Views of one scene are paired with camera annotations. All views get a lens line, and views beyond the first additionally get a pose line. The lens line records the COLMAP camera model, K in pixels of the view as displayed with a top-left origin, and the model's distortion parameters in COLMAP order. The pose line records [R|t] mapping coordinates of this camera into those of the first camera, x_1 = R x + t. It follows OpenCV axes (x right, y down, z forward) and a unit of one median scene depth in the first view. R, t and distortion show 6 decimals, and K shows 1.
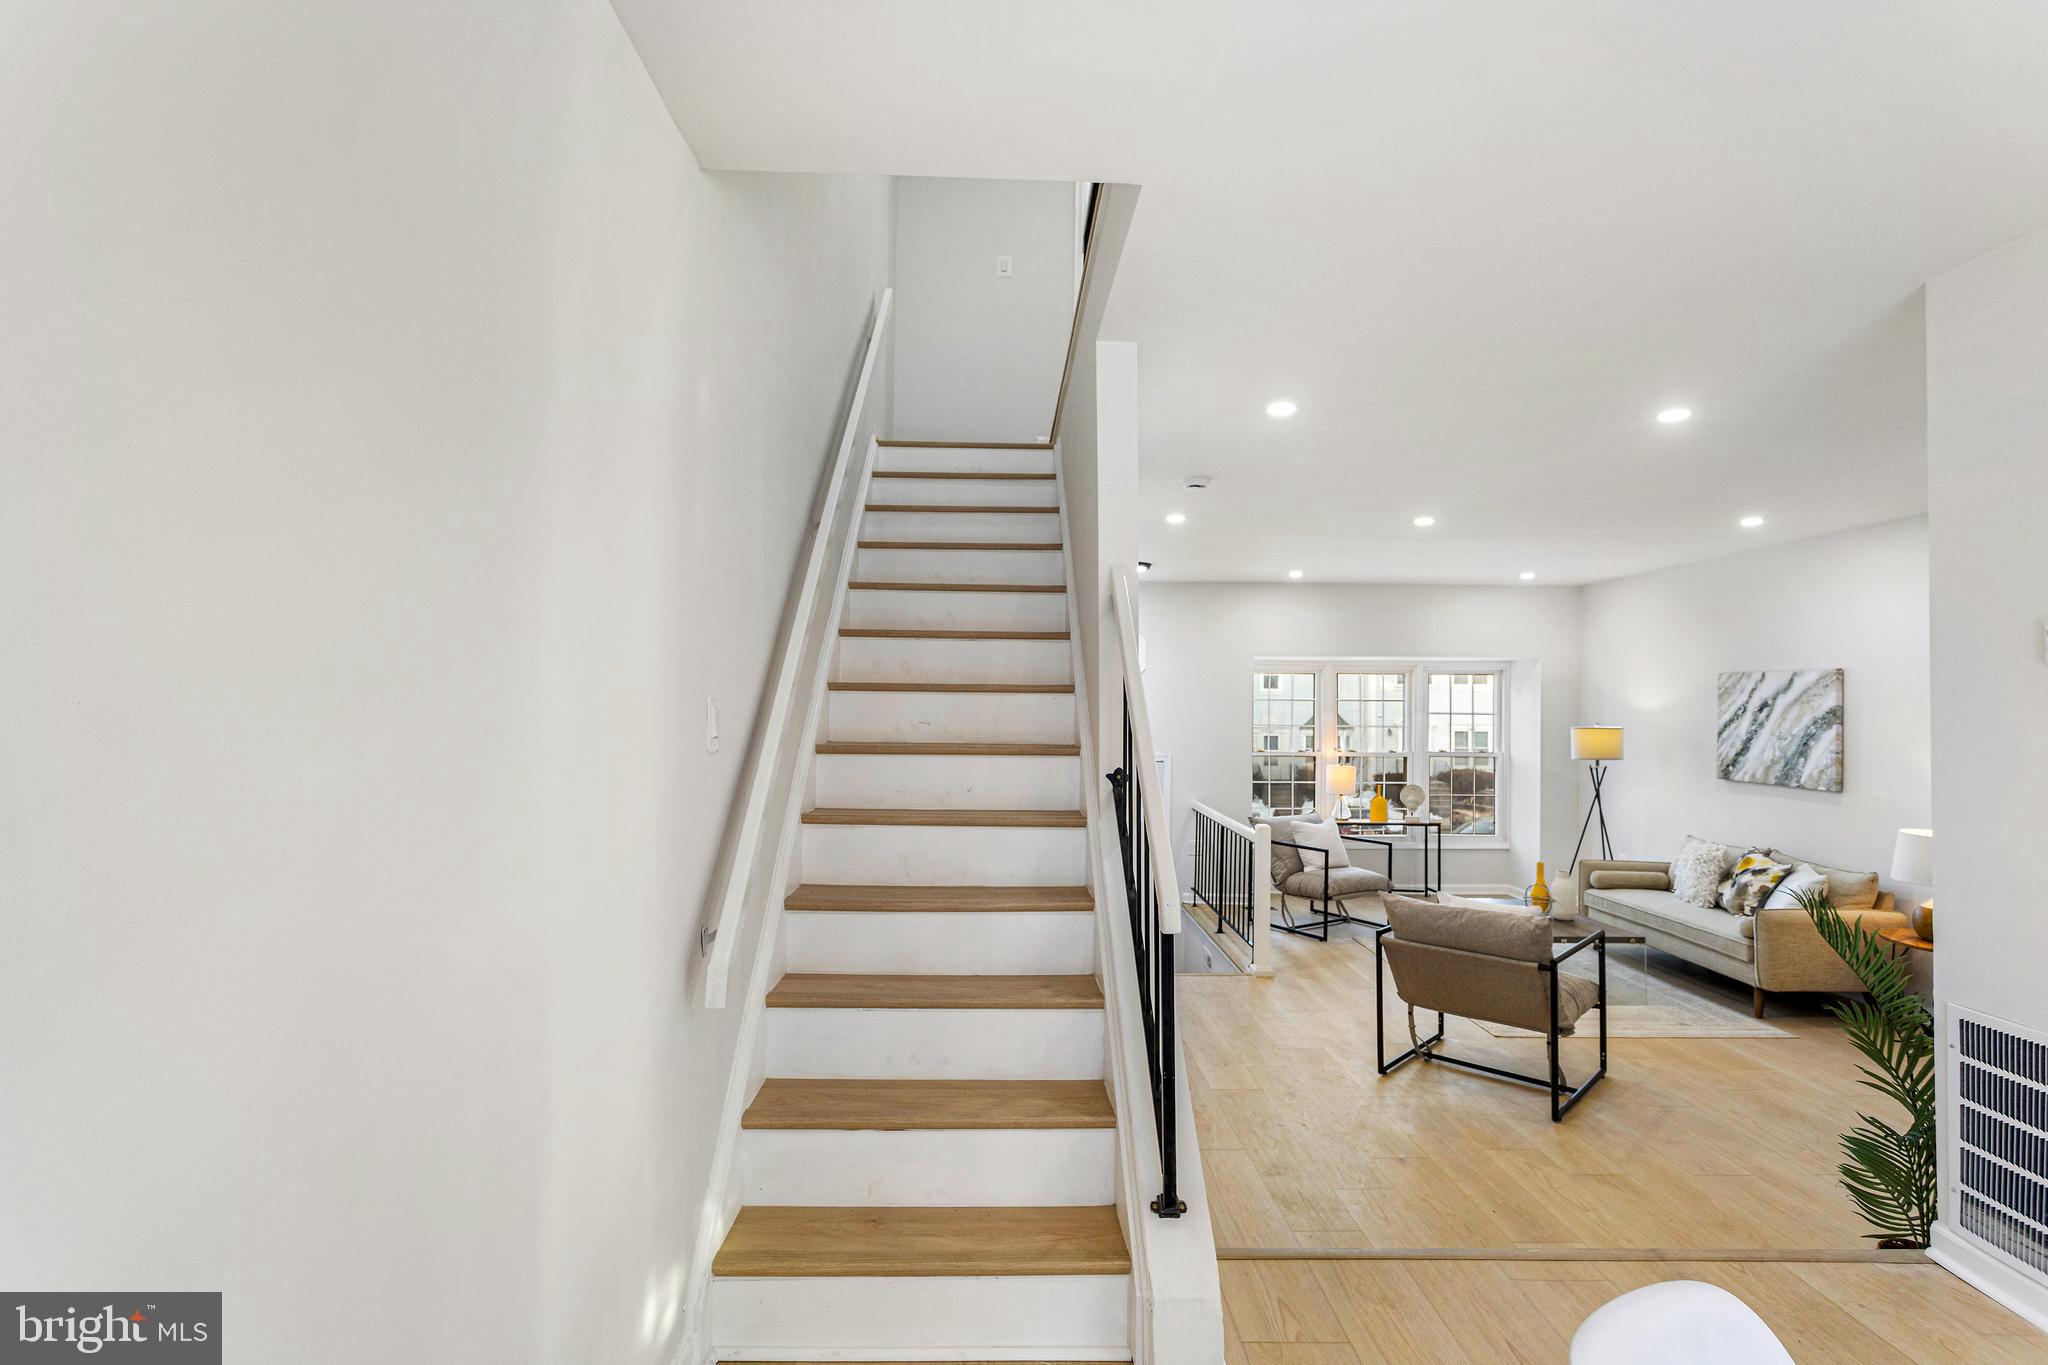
lens RADIAL K [[1016.6, 0, 994.4], [0, 1016.6, 691.6], [0, 0, 1]] dist [0.001098, 0.000707]
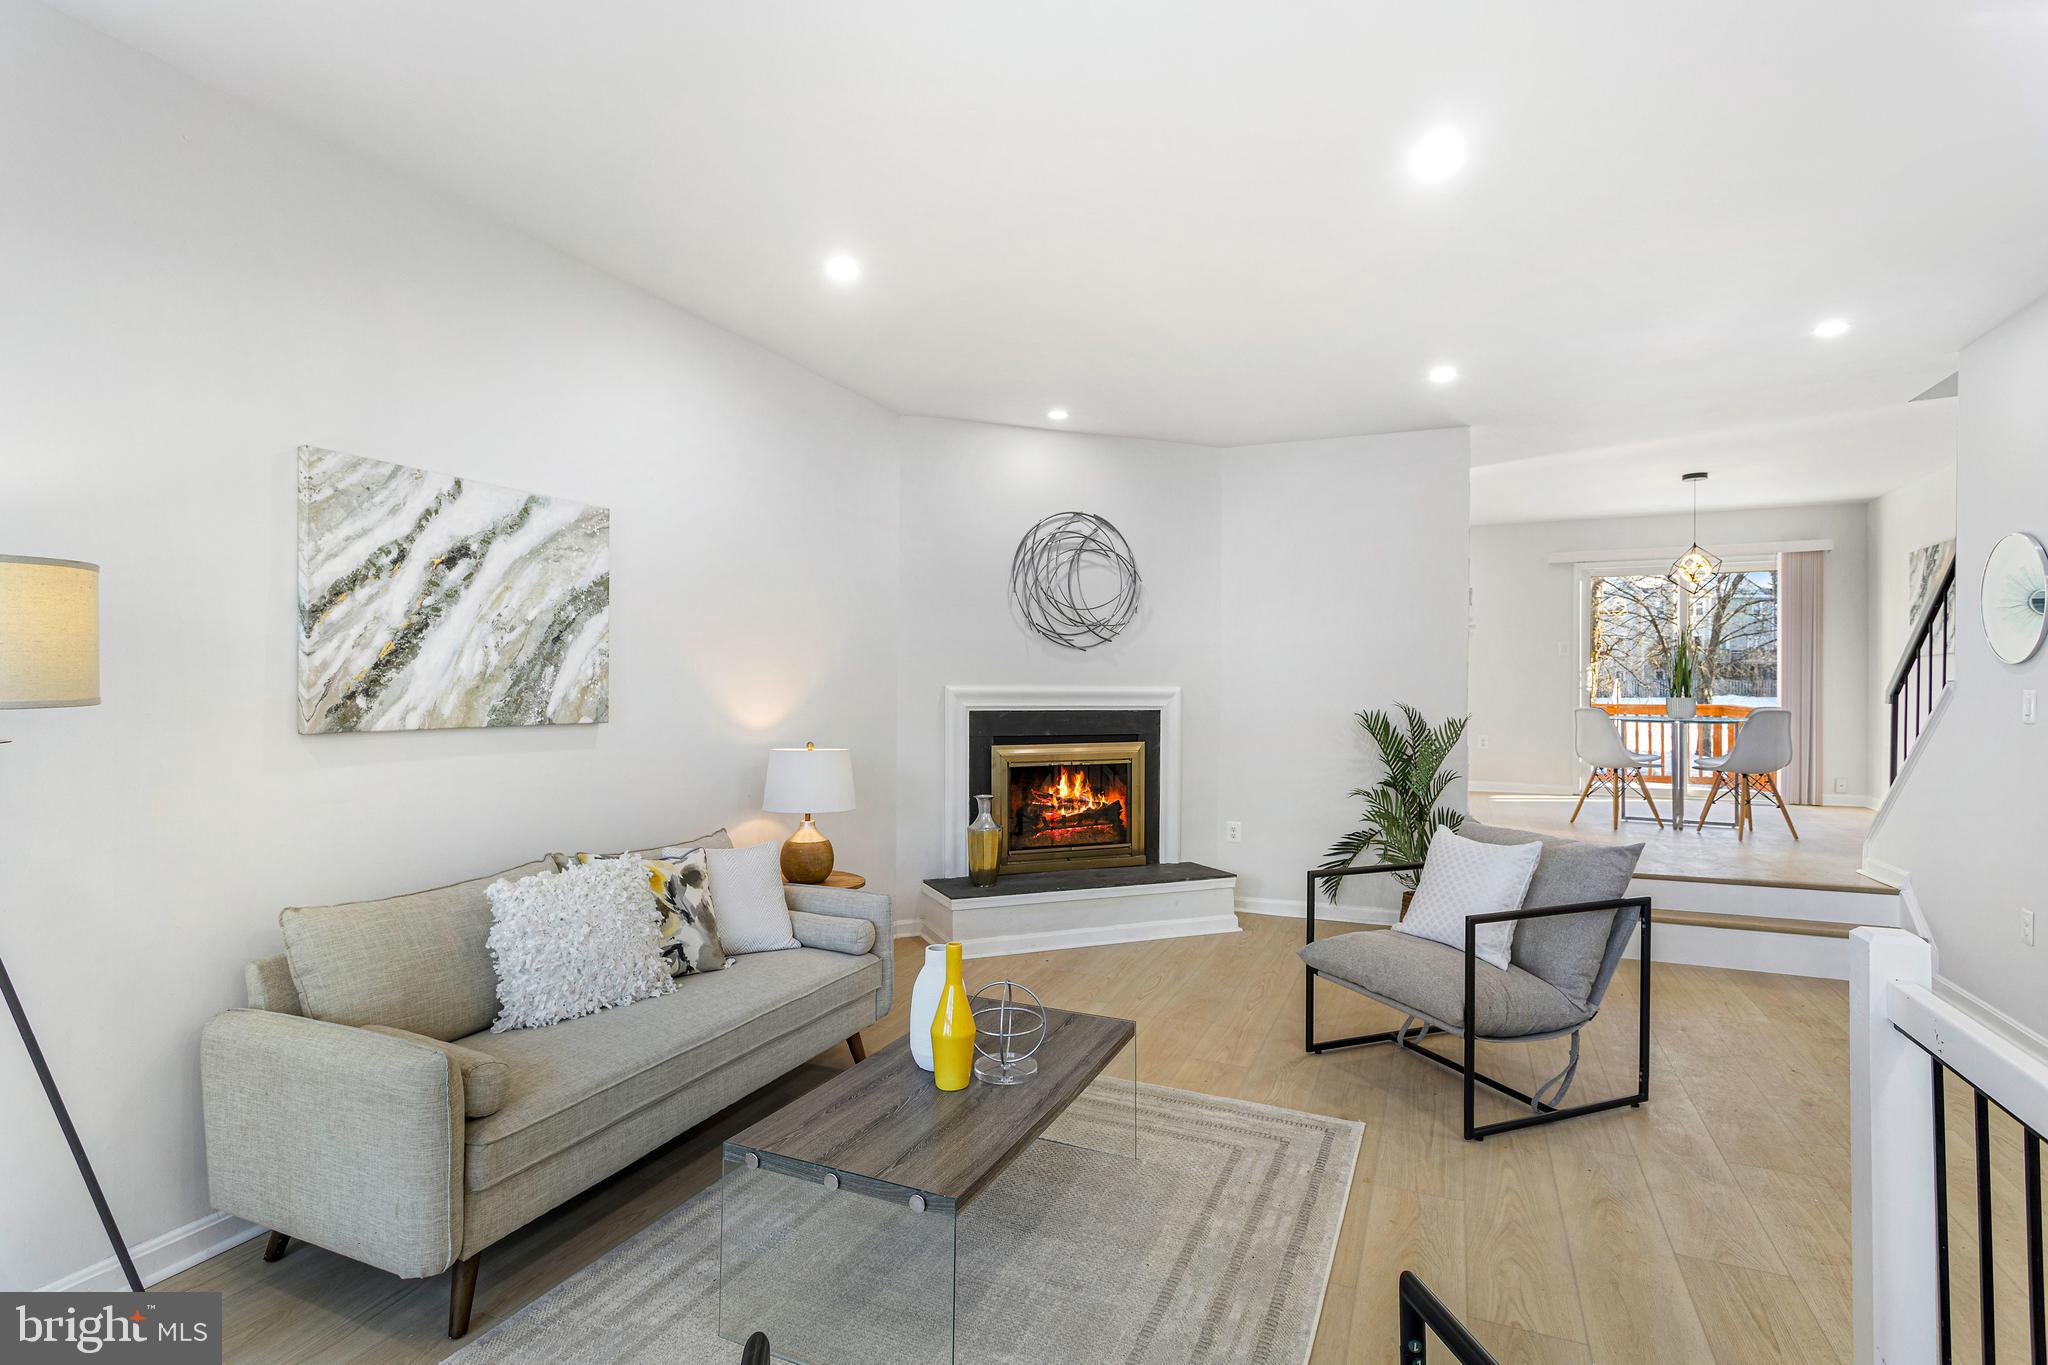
lens RADIAL K [[998.7, 0, 1007.7], [0, 998.7, 679.9], [0, 0, 1]] dist [0.000193, 0.000240]
pose [[-0.908957, -0.010021, 0.416770, 0.350457], [-0.015482, 0.999833, -0.009725, 0.069222], [-0.416603, -0.015292, -0.908960, 1.283784]]
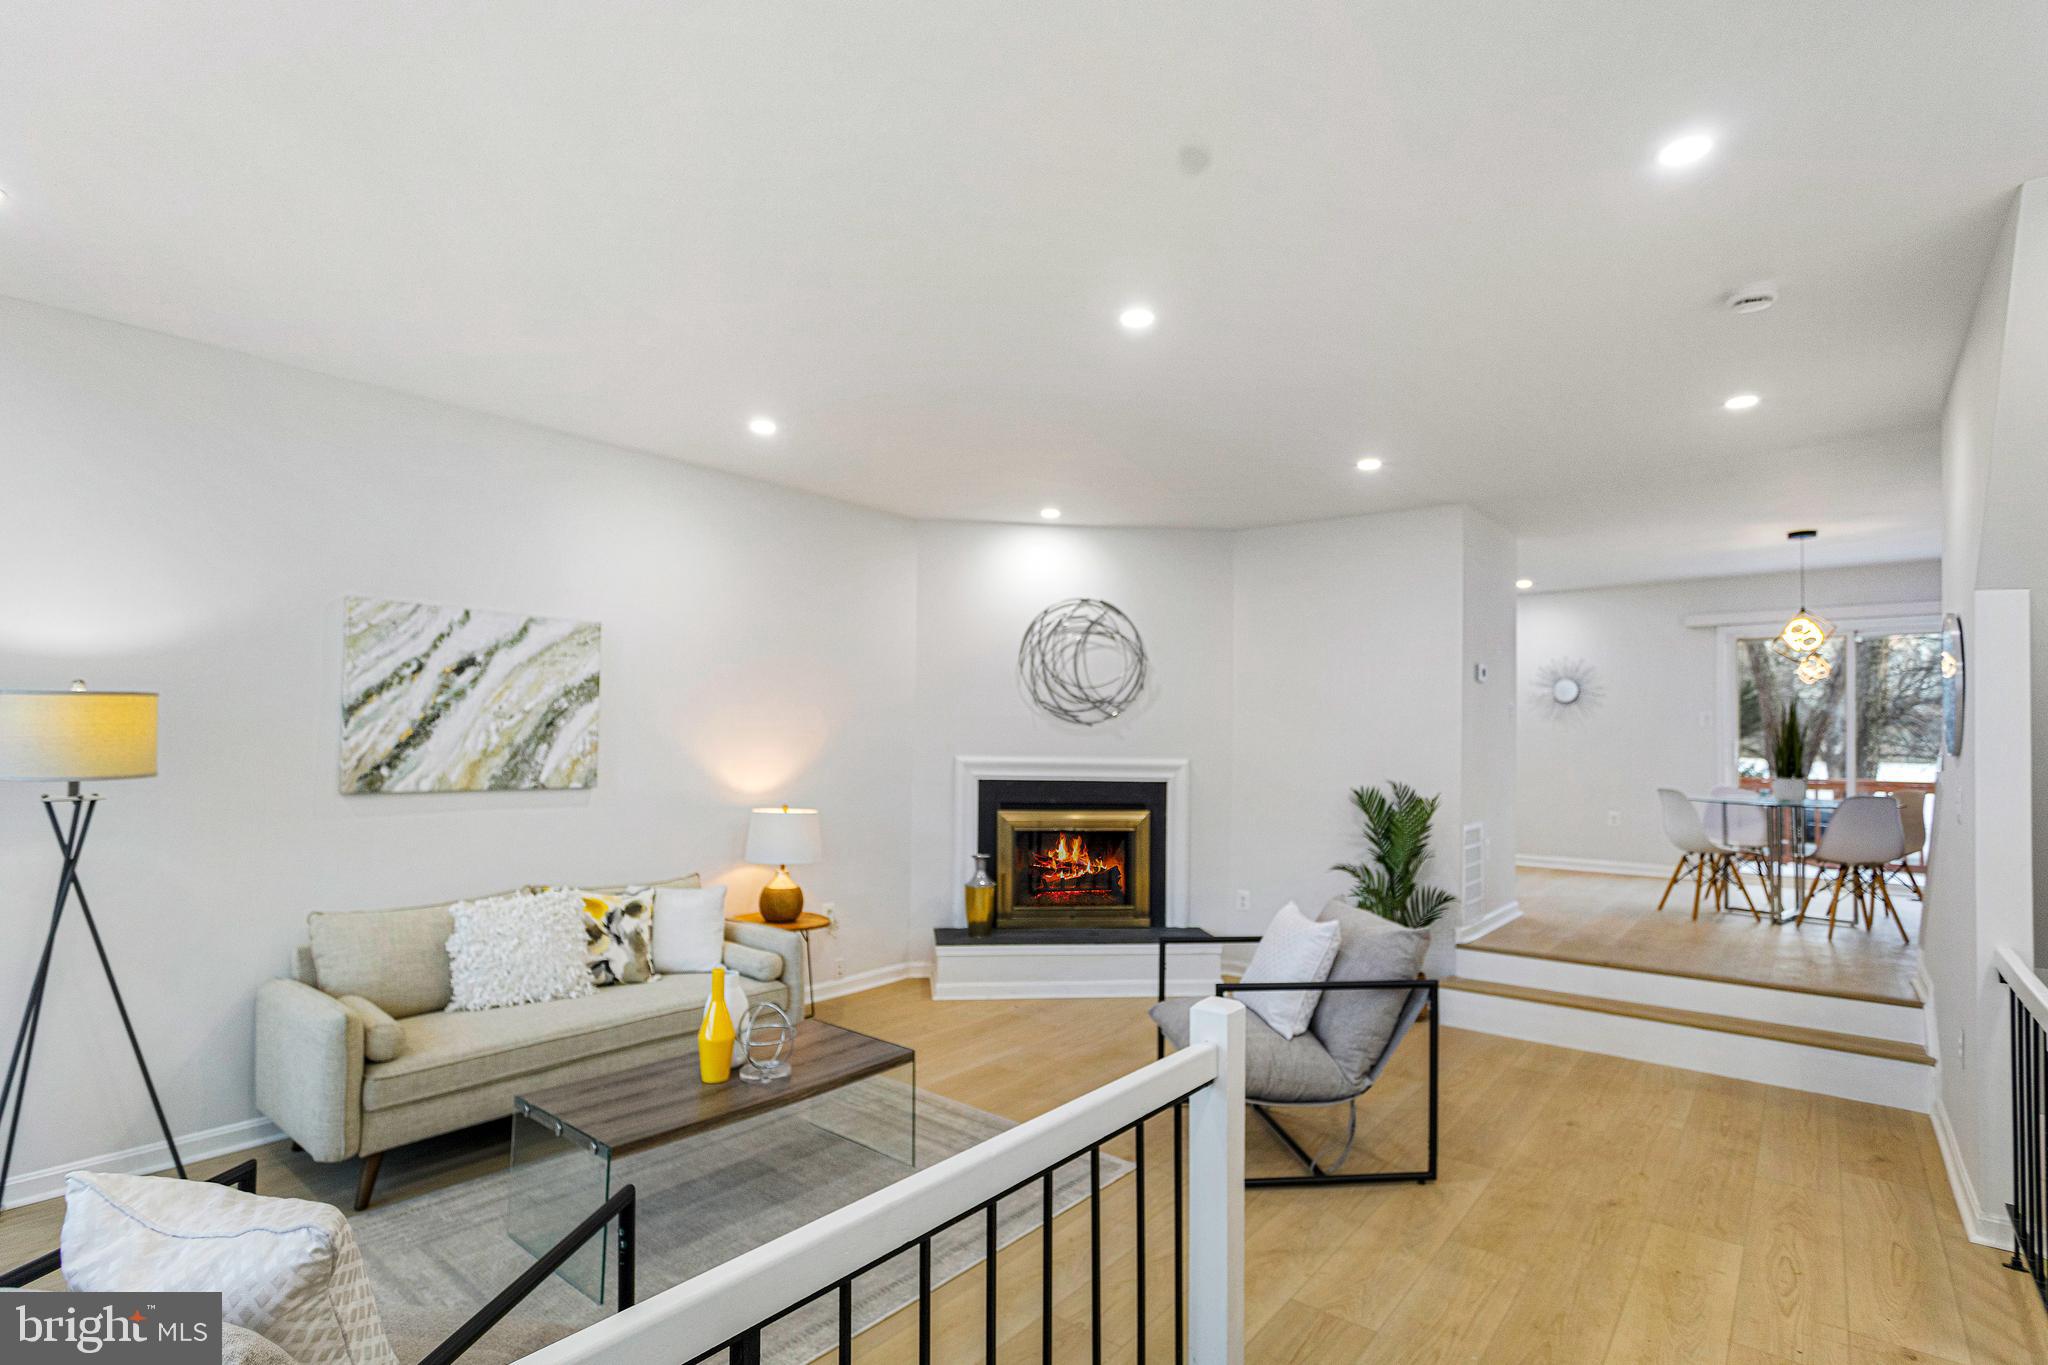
lens RADIAL K [[984.7, 0, 1000.9], [0, 984.7, 712.3], [0, 0, 1]] dist [-0.001973, -0.000017]
pose [[-0.767083, -0.001776, 0.641545, 0.124146], [-0.026704, 0.999218, -0.029163, 0.051579], [-0.640992, -0.039502, -0.766531, 1.235492]]
